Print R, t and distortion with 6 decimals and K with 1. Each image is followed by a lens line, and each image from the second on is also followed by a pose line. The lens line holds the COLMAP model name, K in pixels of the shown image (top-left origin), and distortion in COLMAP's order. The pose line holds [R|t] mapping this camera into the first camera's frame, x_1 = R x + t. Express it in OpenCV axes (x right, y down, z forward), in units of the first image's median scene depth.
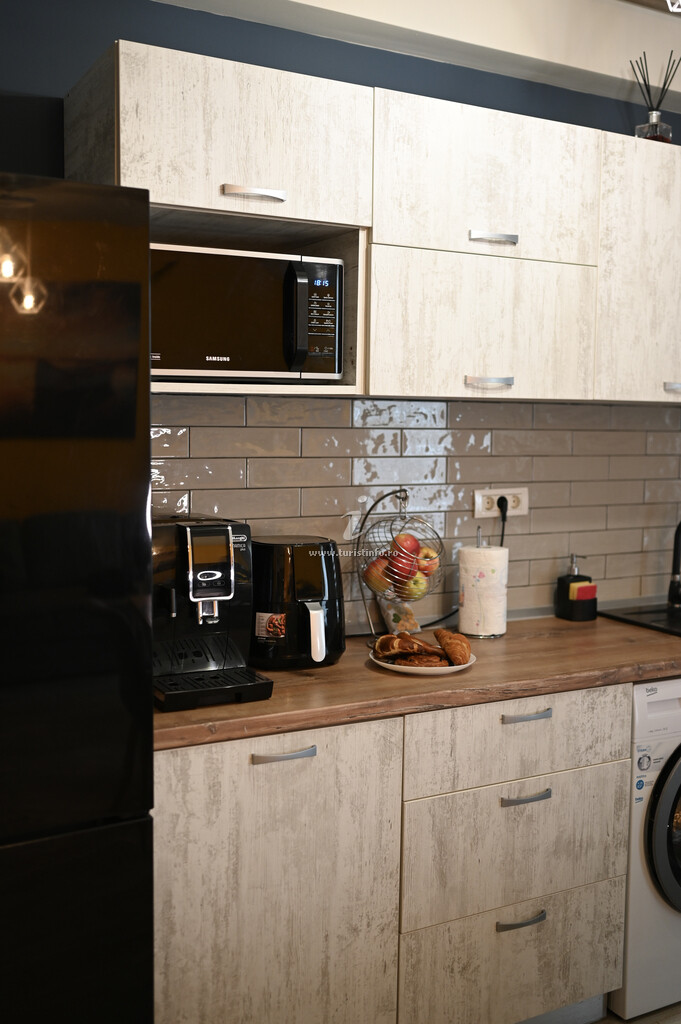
lens RADIAL K [[1040.6, 0, 340.5], [0, 1040.6, 512.0], [0, 0, 1]] dist [0.034174, 0.002300]
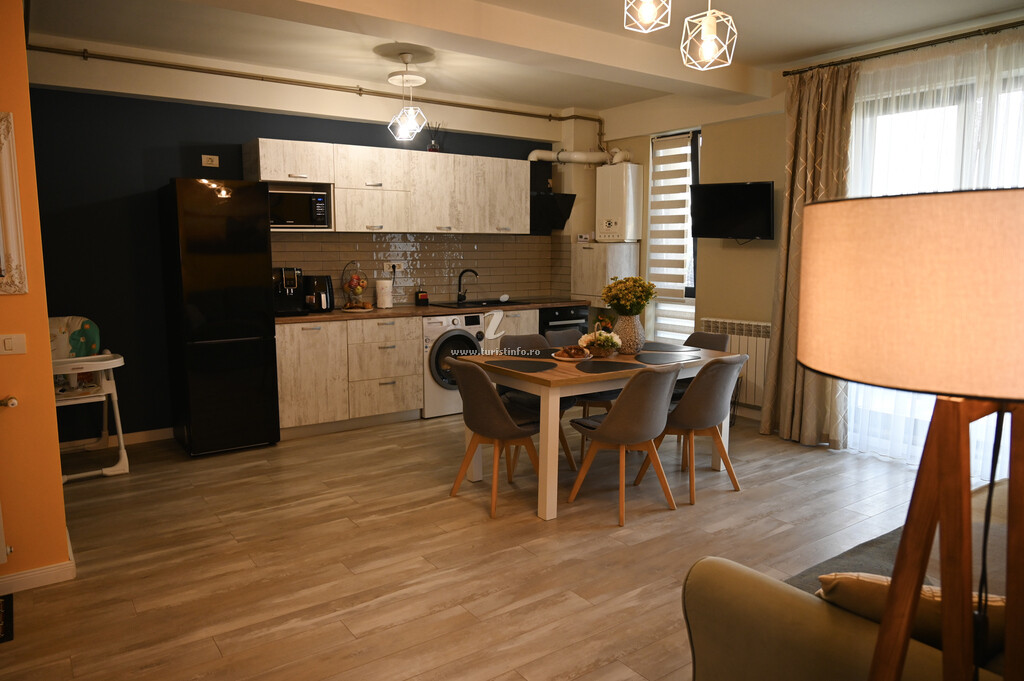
lens RADIAL K [[708.5, 0, 498.4], [0, 708.5, 343.7], [0, 0, 1]] dist [-0.000092, 0.001957]
pose [[0.993271, -0.031052, 0.111573, 0.286114], [0.026224, 0.998666, 0.044482, 0.168064], [-0.112806, -0.041257, 0.992760, -1.402725]]
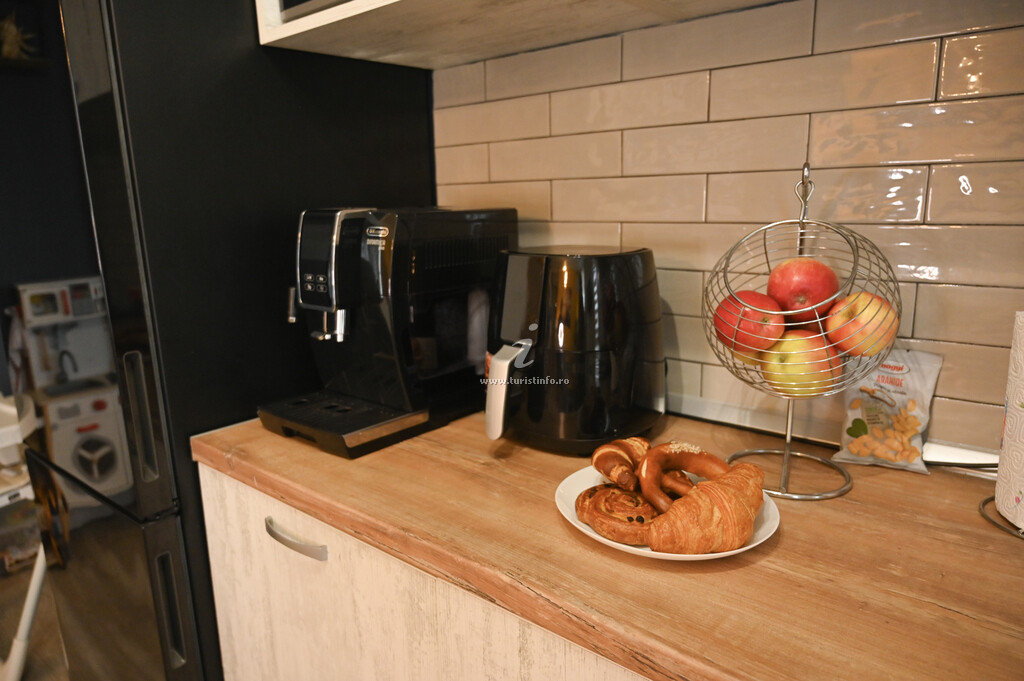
lens RADIAL K [[691.2, 0, 512.0], [0, 691.2, 340.5], [0, 0, 1]] dist [0.002203, 0.003429]
pose [[0.354506, 0.176248, -0.918293, 0.368551], [-0.053776, 0.984293, 0.168155, 0.013279], [0.933506, -0.010230, 0.358415, 0.882658]]
